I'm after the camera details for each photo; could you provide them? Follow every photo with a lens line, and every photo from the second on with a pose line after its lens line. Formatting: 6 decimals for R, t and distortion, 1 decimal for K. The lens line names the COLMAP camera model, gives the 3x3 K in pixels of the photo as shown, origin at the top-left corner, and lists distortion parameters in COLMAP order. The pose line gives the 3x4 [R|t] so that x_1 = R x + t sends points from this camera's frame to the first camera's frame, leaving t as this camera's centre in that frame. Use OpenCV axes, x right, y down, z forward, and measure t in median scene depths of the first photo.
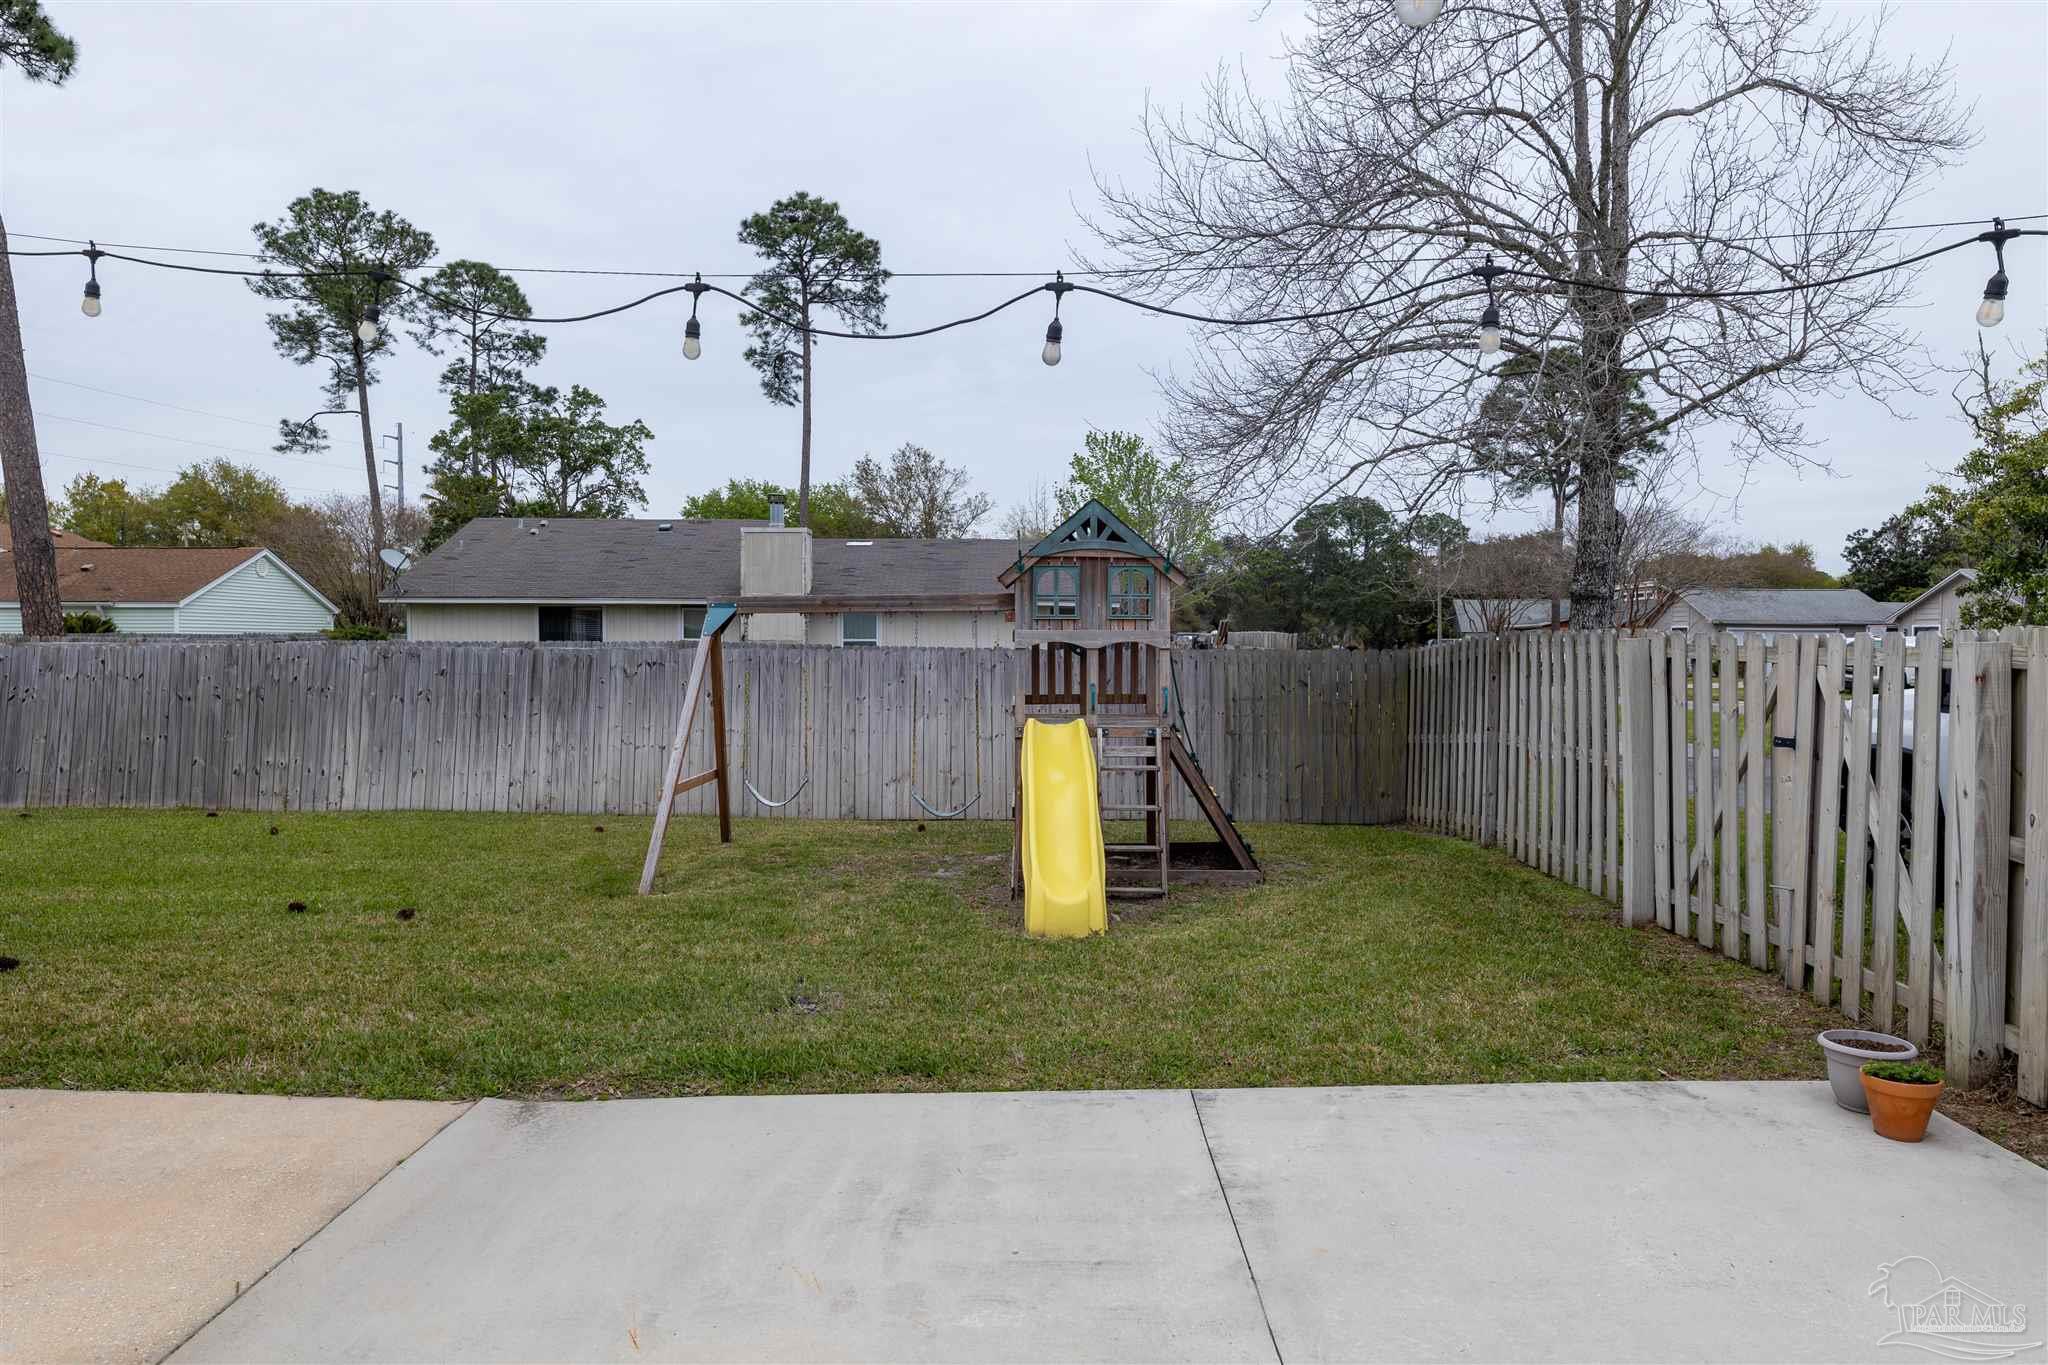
lens RADIAL K [[1446.1, 0, 1024.0], [0, 1446.1, 682.5], [0, 0, 1]] dist [-0.002716, -0.001125]
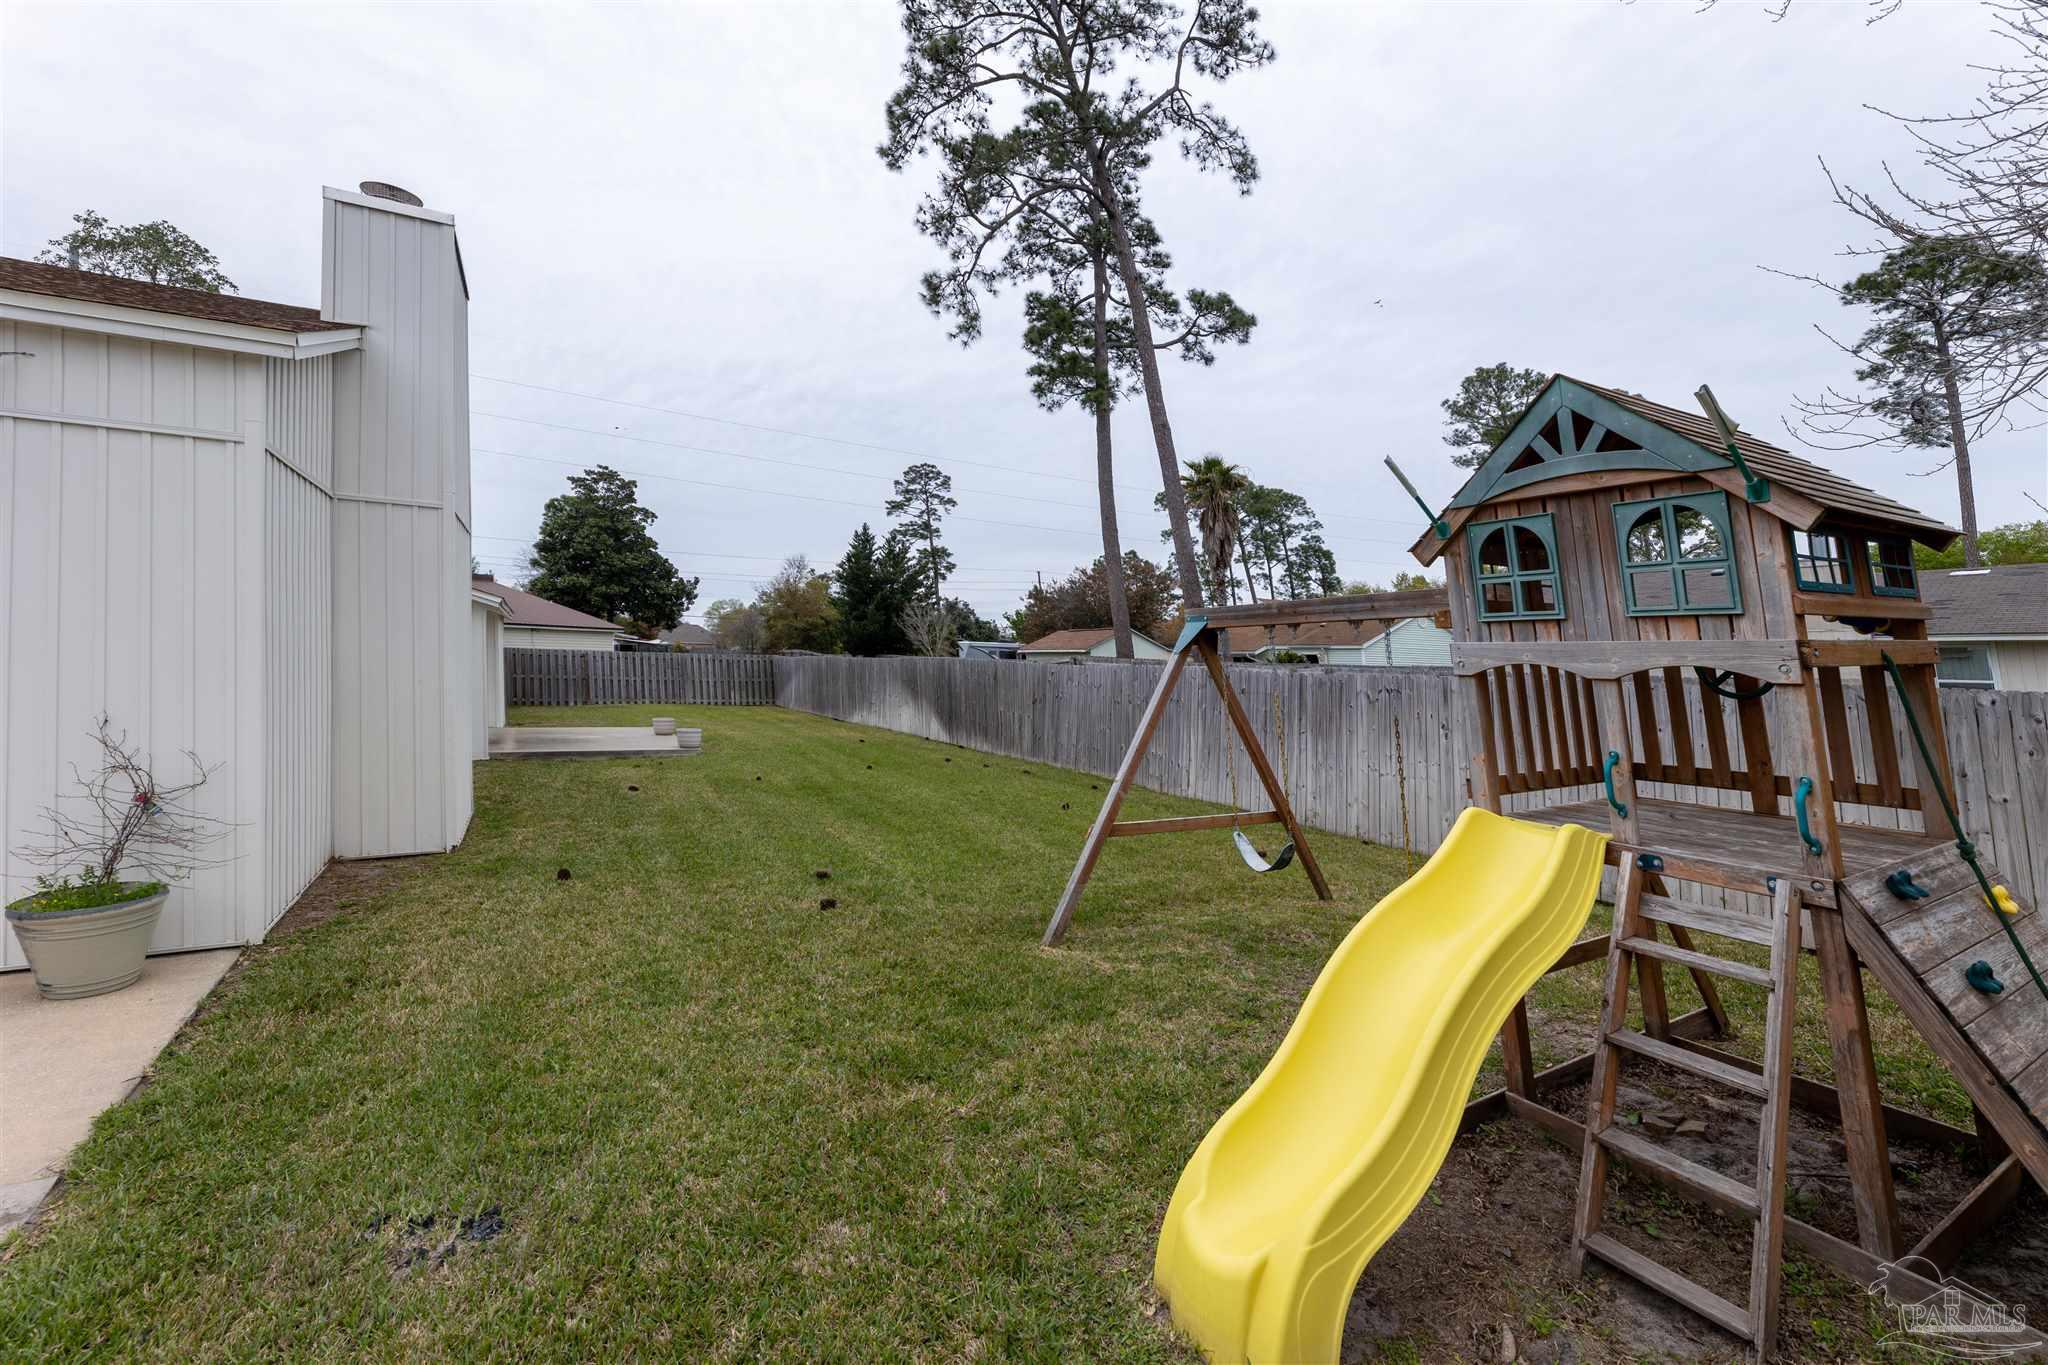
lens RADIAL K [[872.4, 0, 1061.9], [0, 872.4, 577.5], [0, 0, 1]] dist [0.000679, 0.000013]
pose [[0.491995, -0.076327, -0.867246, 0.070545], [-0.046796, 0.992391, -0.113889, -0.005081], [0.869339, 0.096617, 0.484679, 0.229118]]
